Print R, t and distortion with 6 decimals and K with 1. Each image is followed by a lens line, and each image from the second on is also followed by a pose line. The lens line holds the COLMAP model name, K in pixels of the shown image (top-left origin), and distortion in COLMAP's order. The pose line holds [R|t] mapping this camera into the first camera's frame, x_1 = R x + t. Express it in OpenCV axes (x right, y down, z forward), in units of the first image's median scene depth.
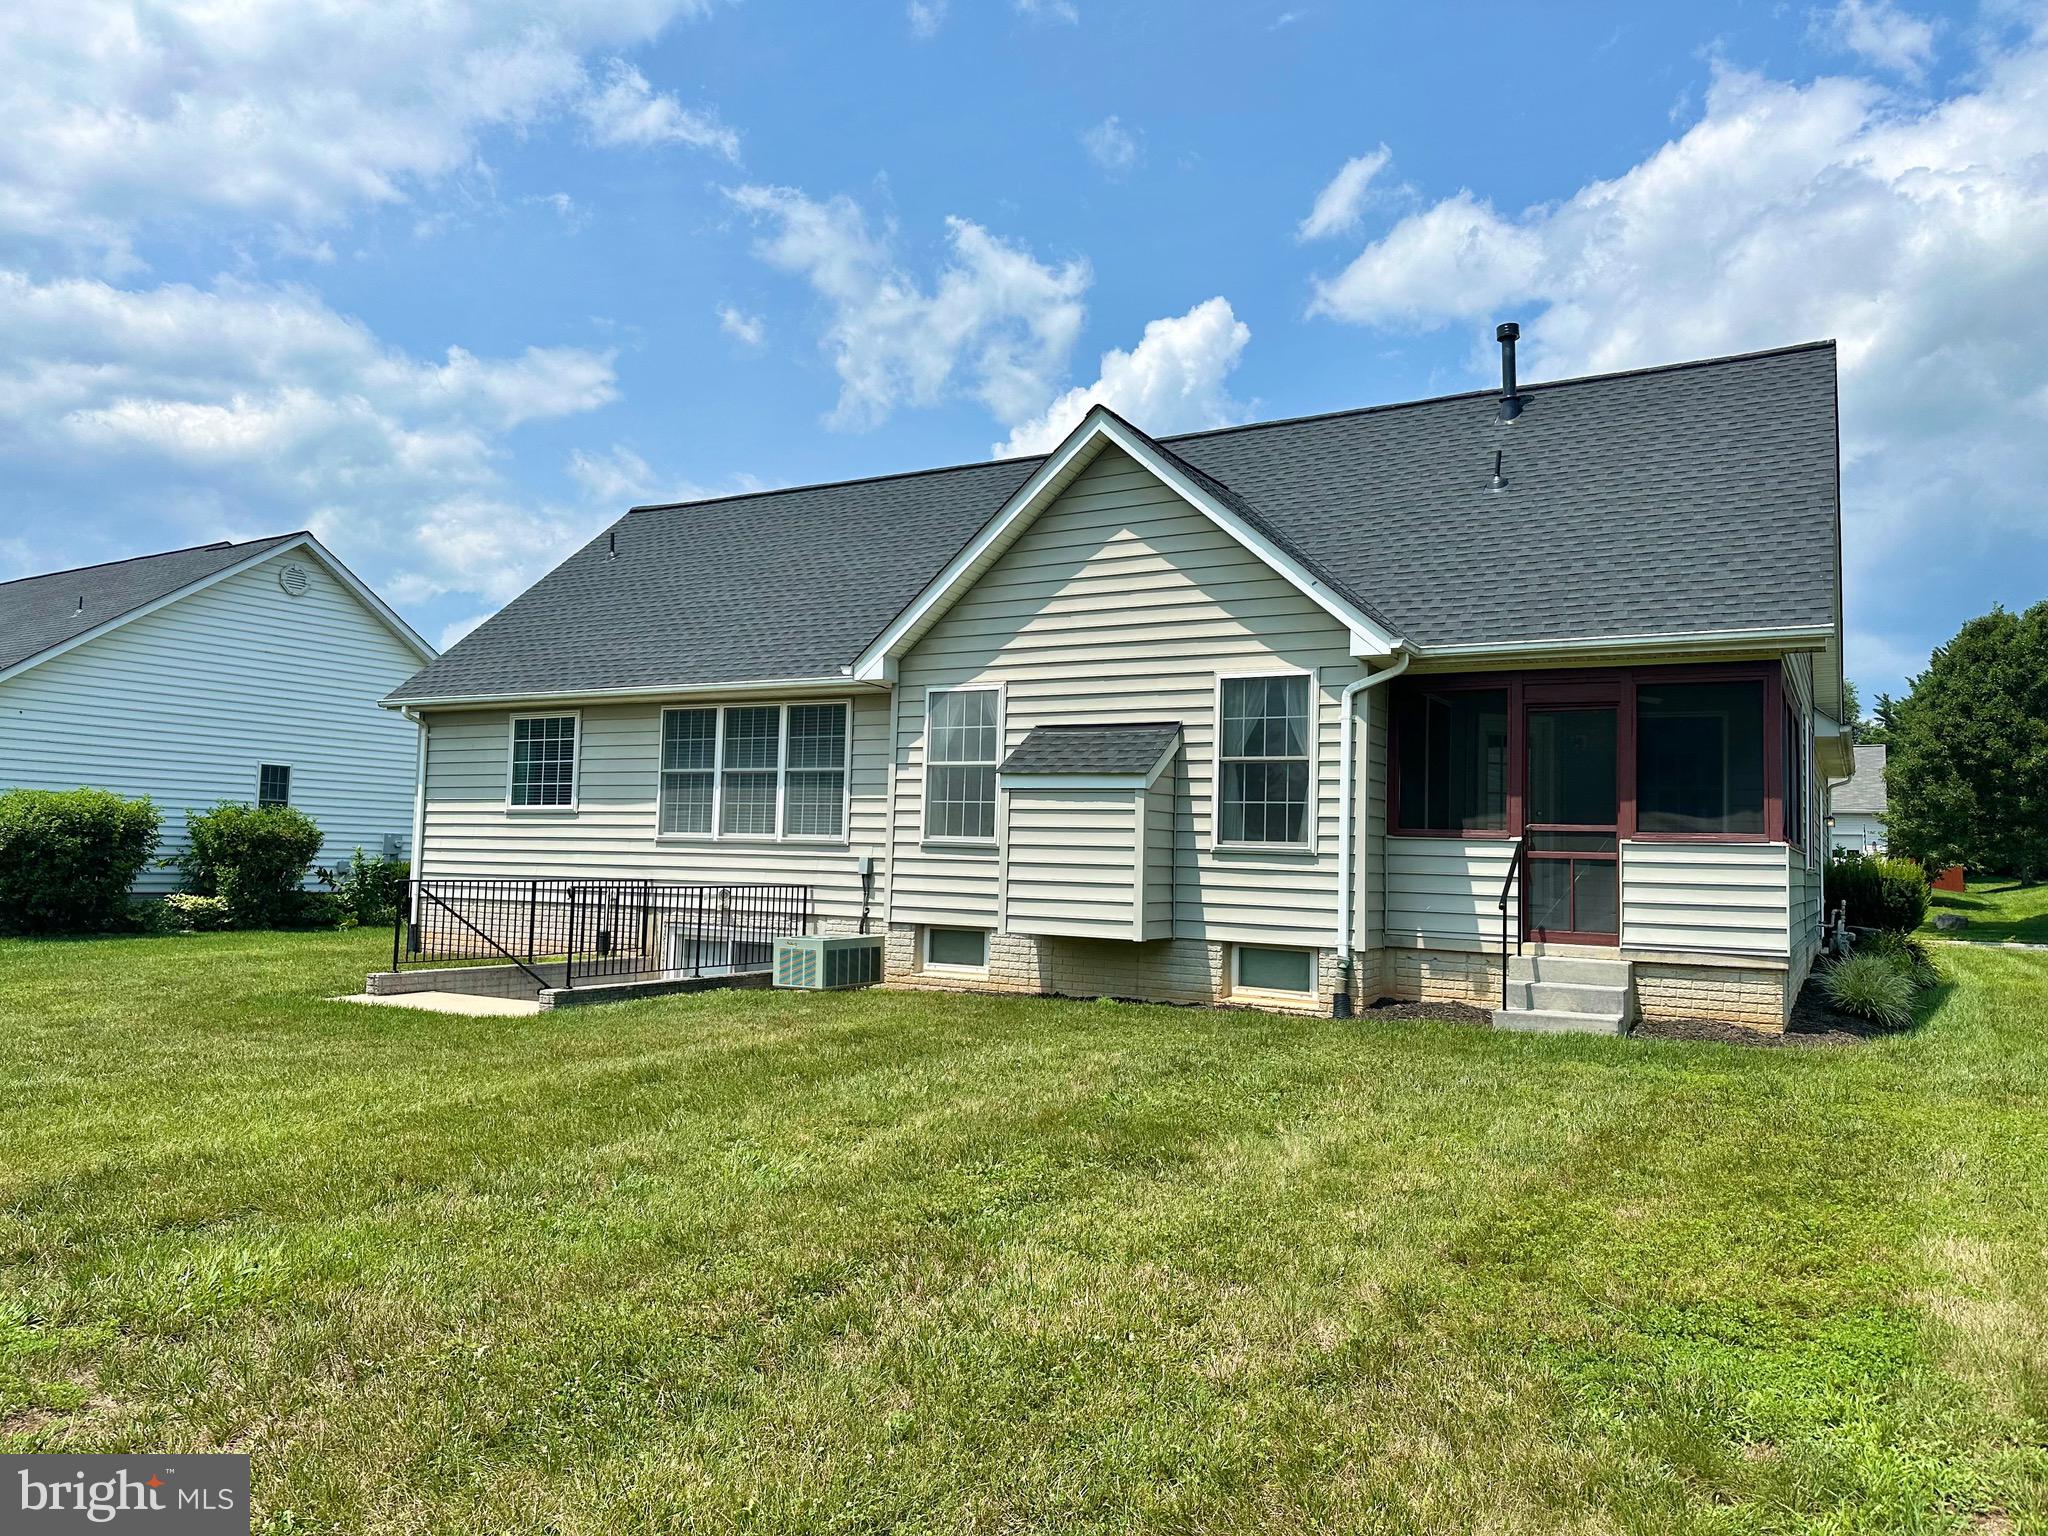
lens RADIAL K [[1356.7, 0, 1024.0], [0, 1356.7, 768.0], [0, 0, 1]] dist [0.077516, -0.001289]
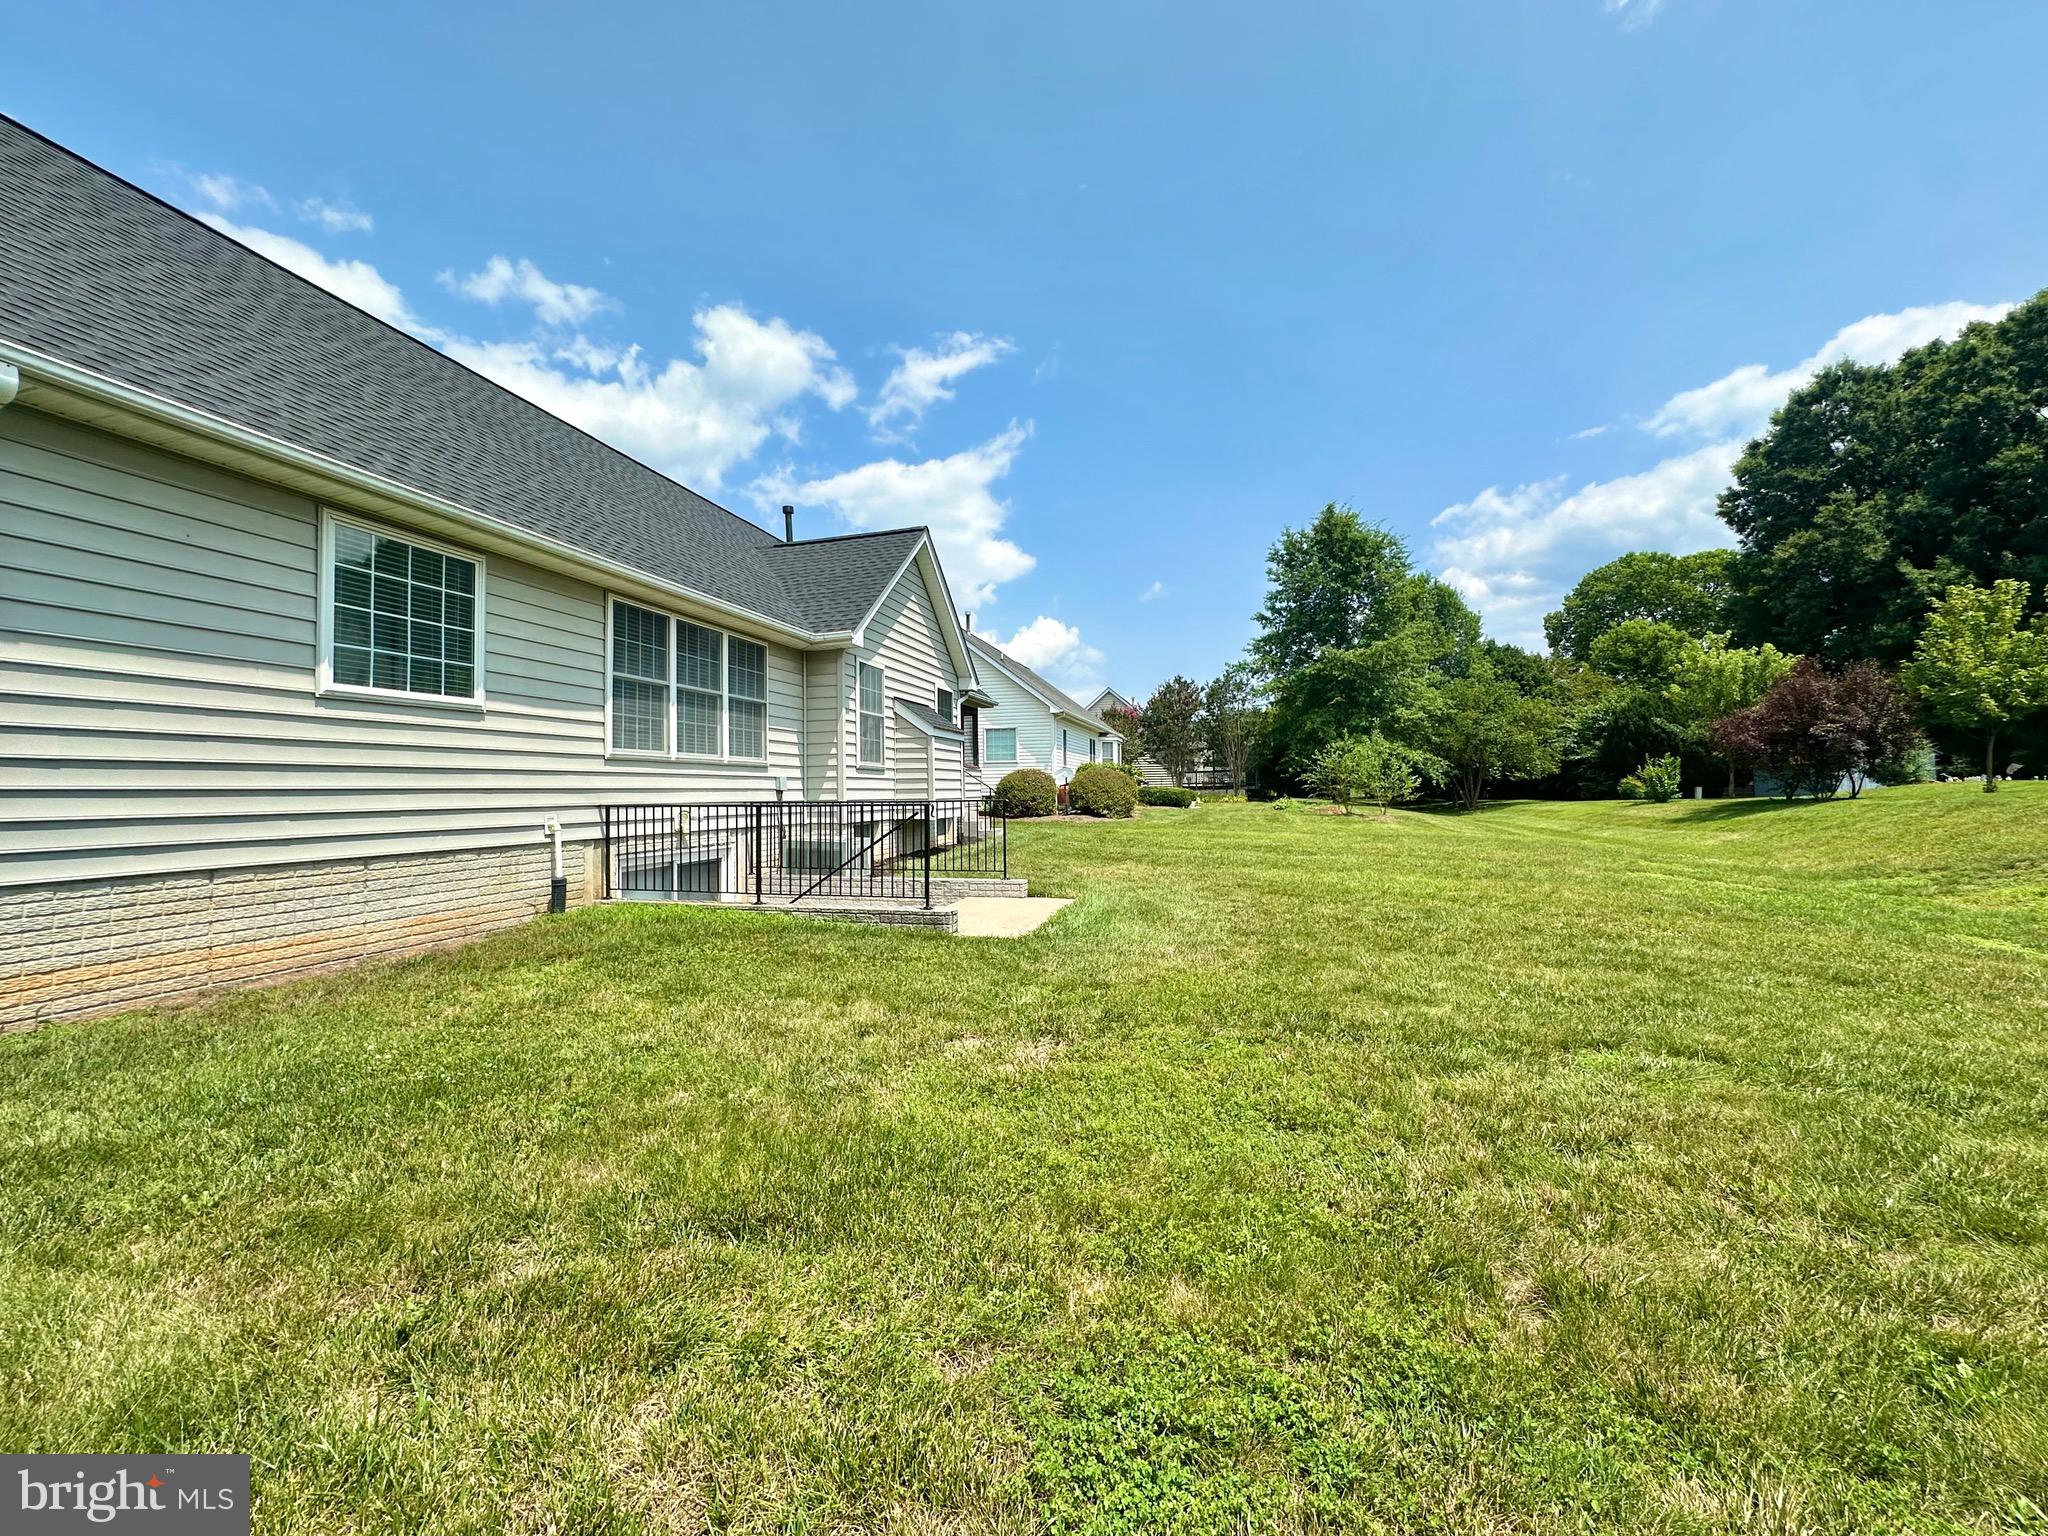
lens RADIAL K [[821.6, 0, 1024.0], [0, 821.6, 768.0], [0, 0, 1]] dist [-0.000271, -0.000035]
pose [[-0.254773, 0.006378, 0.966980, -0.954642], [-0.057376, 0.998117, -0.021700, 0.065846], [-0.965297, -0.061010, -0.253927, 1.044285]]
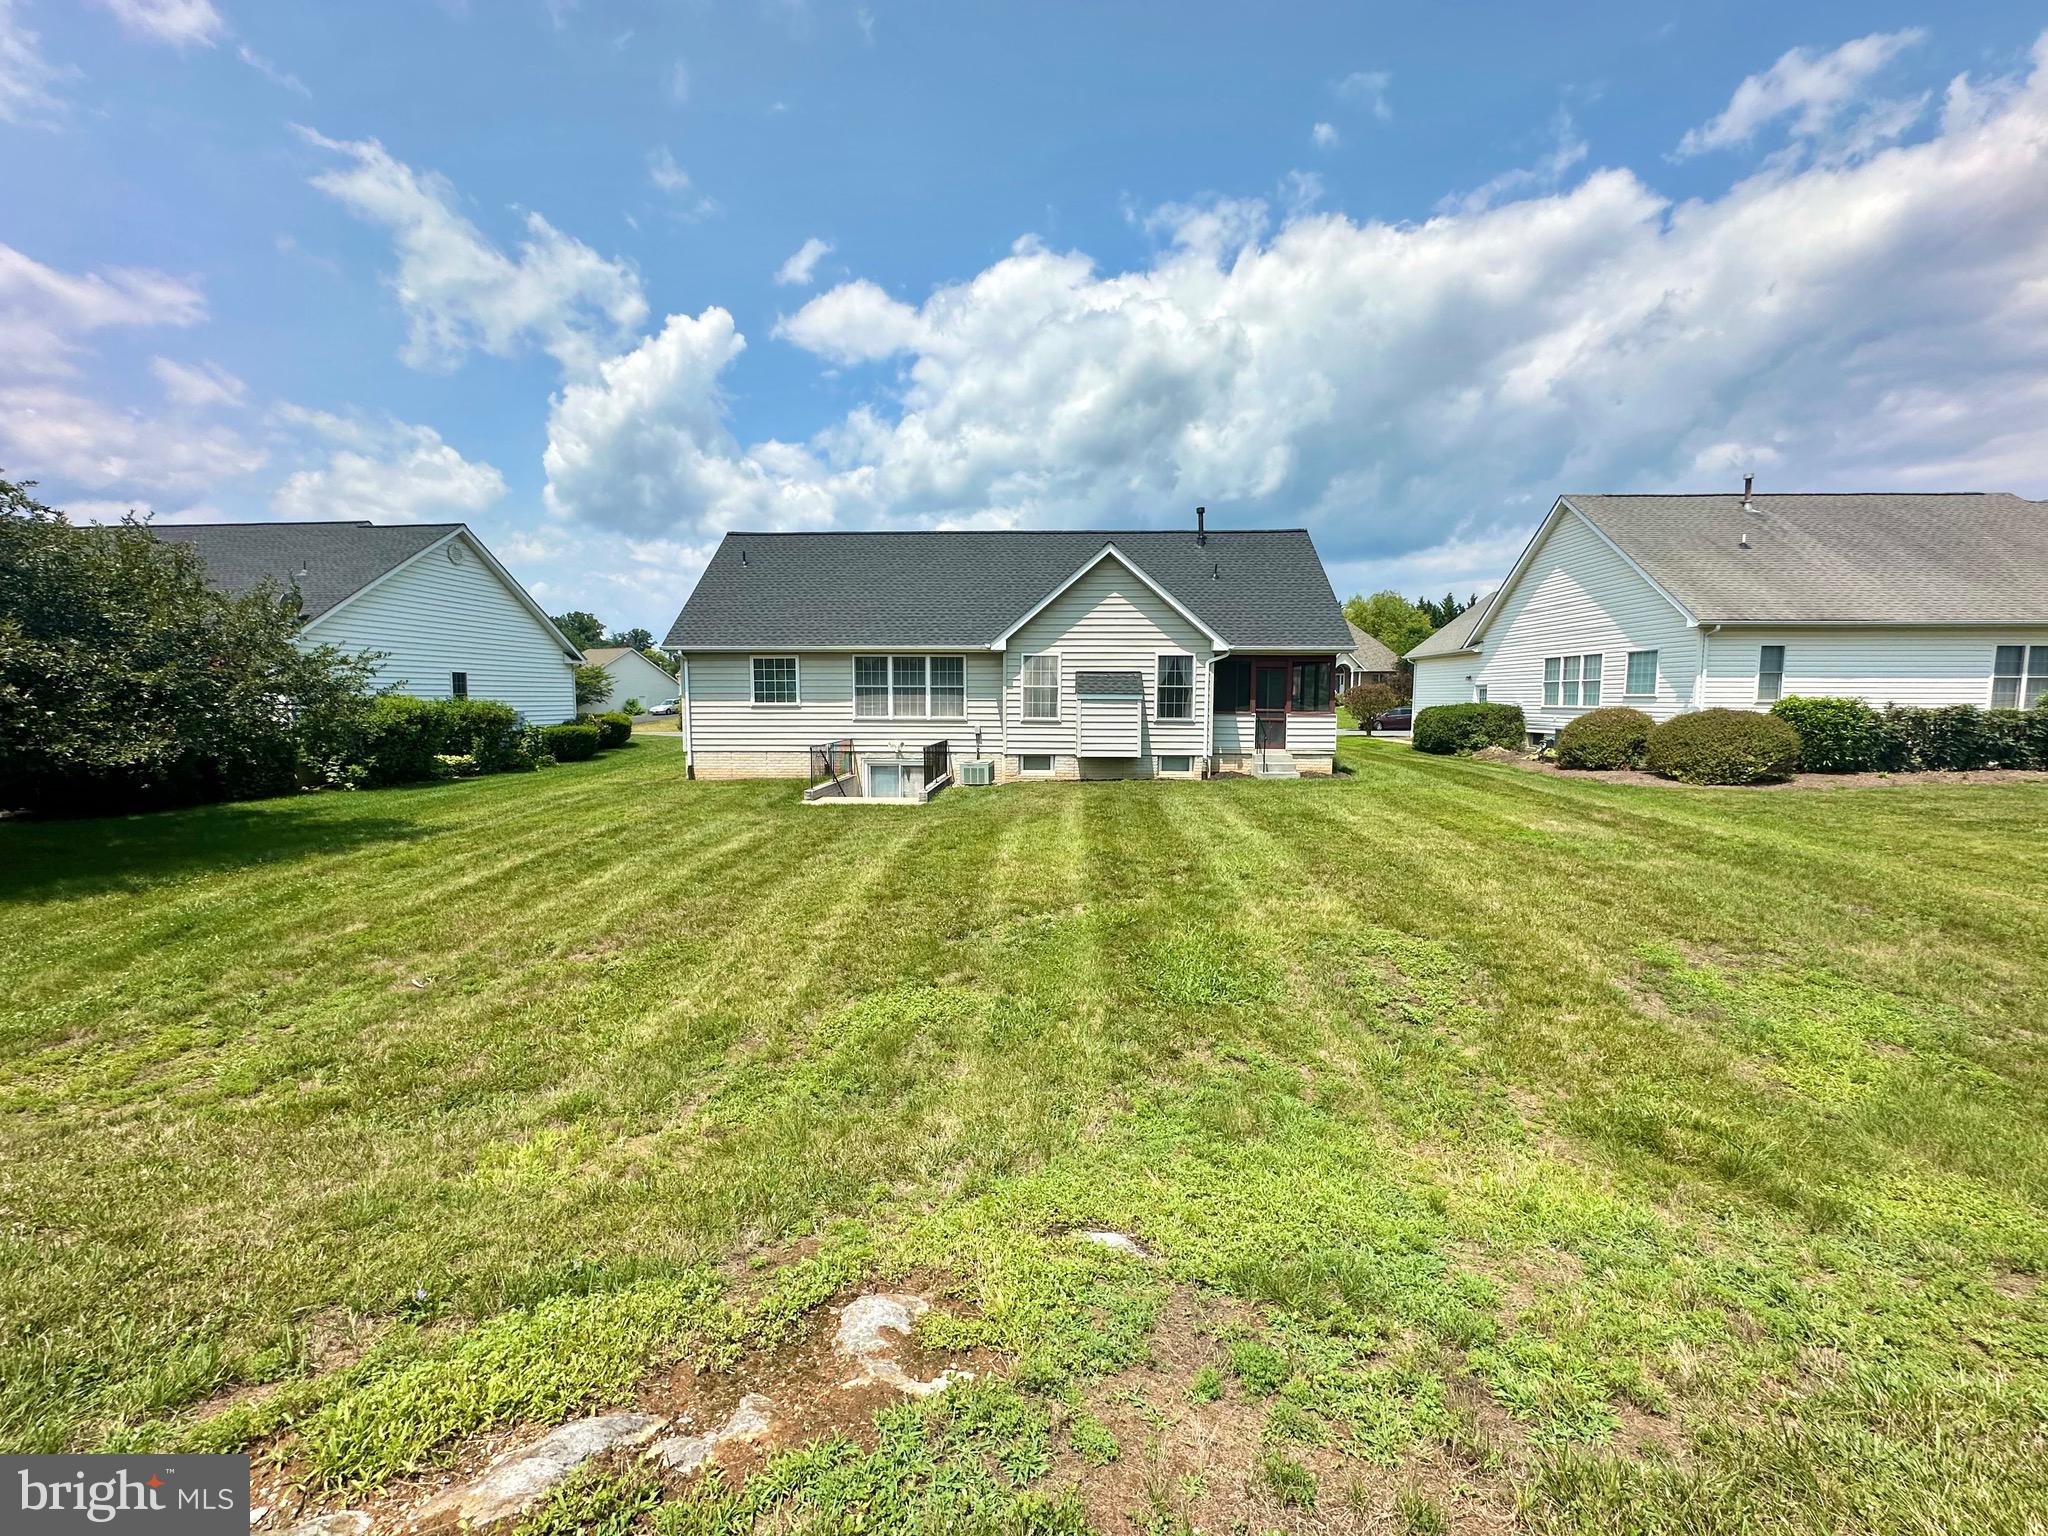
lens RADIAL K [[821.6, 0, 1024.0], [0, 821.6, 768.0], [0, 0, 1]] dist [-0.000271, -0.000035]
pose [[0.897316, -0.059487, 0.437362, -0.695700], [-0.008551, 0.988348, 0.151972, -0.079021], [-0.441306, -0.140106, 0.886352, -0.277051]]
